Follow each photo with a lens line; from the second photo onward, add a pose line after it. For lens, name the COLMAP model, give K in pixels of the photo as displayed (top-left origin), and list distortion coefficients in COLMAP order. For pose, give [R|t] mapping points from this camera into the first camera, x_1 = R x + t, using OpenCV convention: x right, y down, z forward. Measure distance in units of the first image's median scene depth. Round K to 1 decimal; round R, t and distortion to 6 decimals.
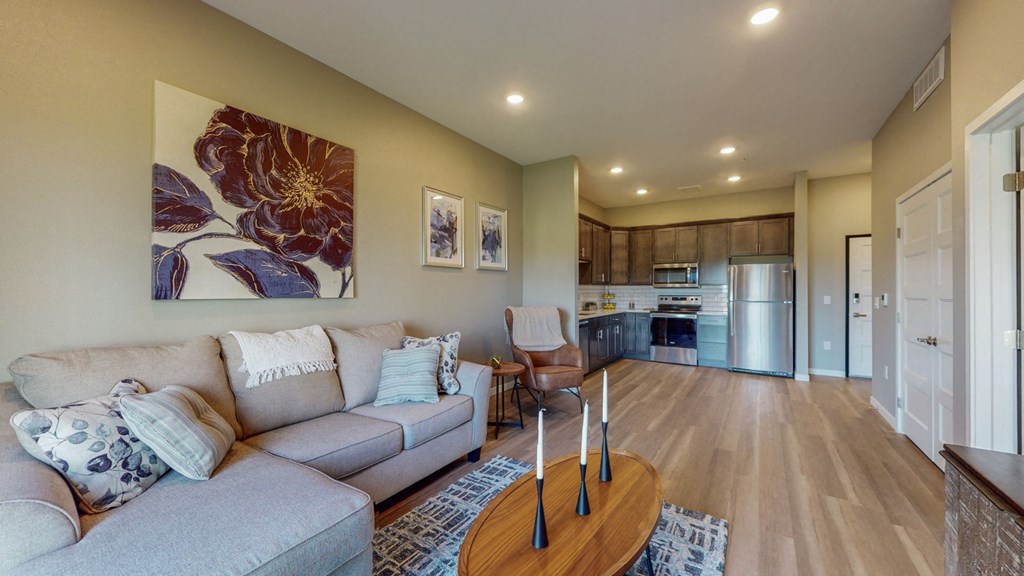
lens RADIAL K [[376.4, 0, 514.9], [0, 376.4, 289.3], [0, 0, 1]] dist [0.000336, 0.000064]
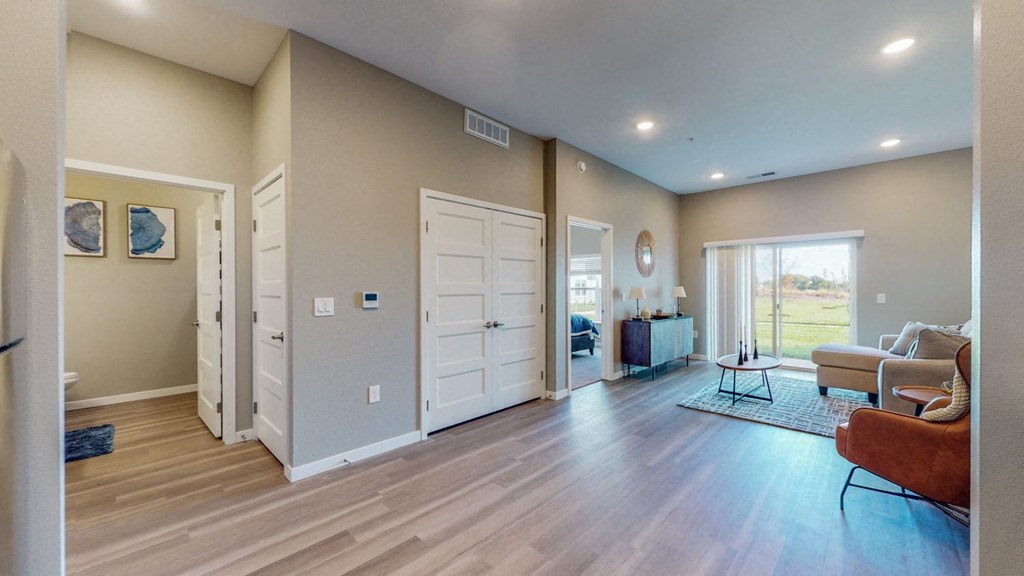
lens RADIAL K [[376.4, 0, 514.9], [0, 376.4, 289.3], [0, 0, 1]] dist [0.000336, 0.000064]
pose [[-0.982064, -0.000410, 0.188547, 0.318791], [-0.000614, 0.999999, -0.001024, 0.004537], [-0.188547, -0.001121, -0.982064, 0.962234]]
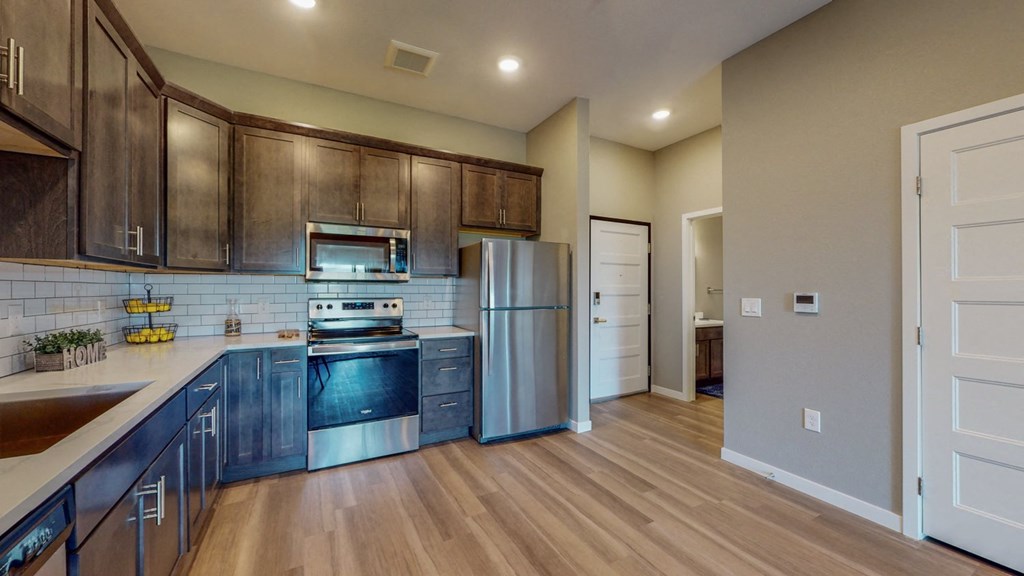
lens RADIAL K [[376.4, 0, 514.9], [0, 376.4, 289.3], [0, 0, 1]] dist [0.000336, 0.000064]
pose [[0.466120, 0.000766, 0.884721, 0.122926], [-0.003163, 0.999995, 0.000801, 0.004126], [-0.884716, -0.003172, 0.466120, 0.650945]]
